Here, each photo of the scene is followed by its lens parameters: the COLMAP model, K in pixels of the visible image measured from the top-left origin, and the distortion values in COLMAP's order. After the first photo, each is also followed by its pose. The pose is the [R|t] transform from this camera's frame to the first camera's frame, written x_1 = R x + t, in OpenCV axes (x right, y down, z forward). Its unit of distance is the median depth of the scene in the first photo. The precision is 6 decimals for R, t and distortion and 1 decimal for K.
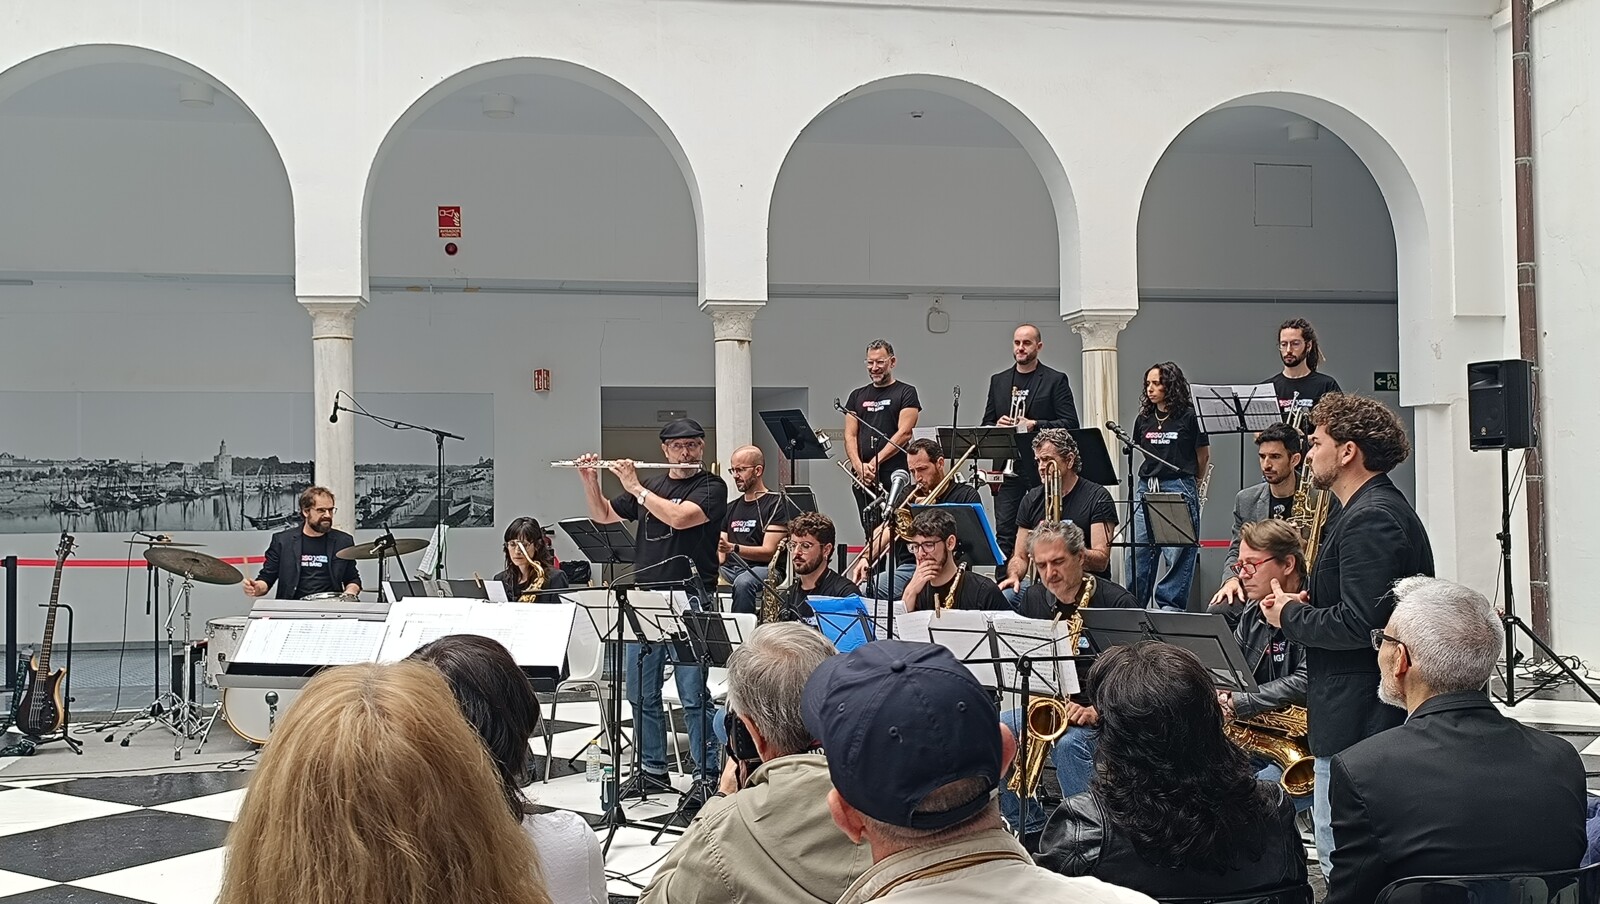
lens RADIAL K [[1535.8, 0, 800.7], [0, 1535.8, 482.9], [0, 0, 1]] dist [0.003298, 0.008055]
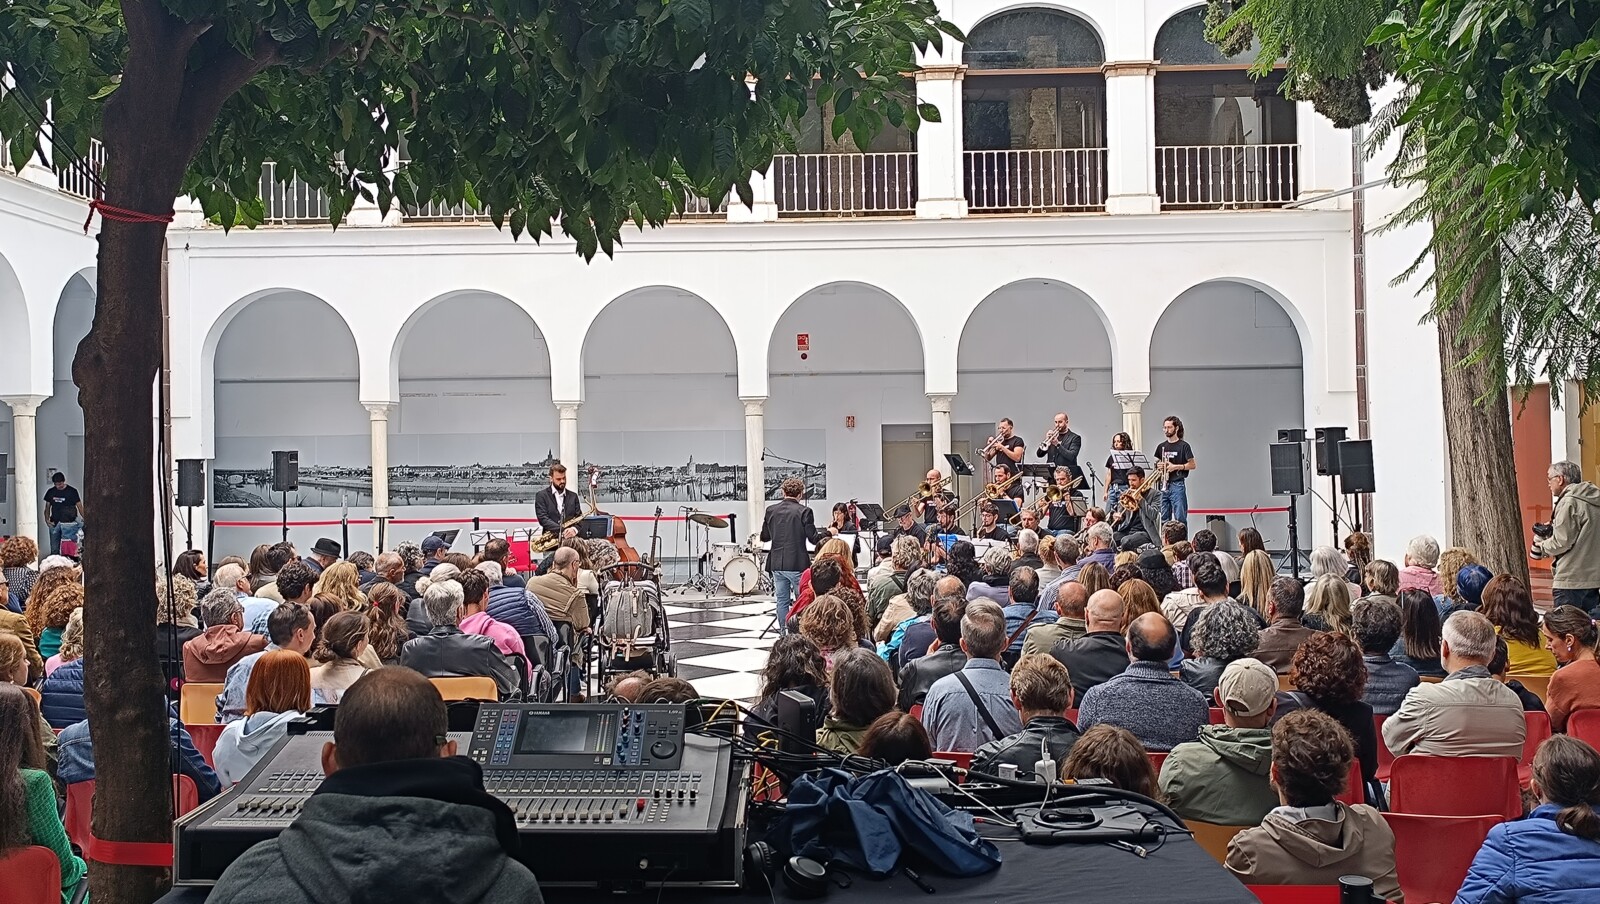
lens RADIAL K [[1146.6, 0, 799.4], [0, 1146.6, 418.8], [0, 0, 1]] dist [0.071469, -0.000360]
pose [[0.976850, -0.013379, -0.213508, 0.075973], [0.006571, 0.999448, -0.032562, -0.026237], [0.213825, 0.030405, 0.976399, -0.417724]]
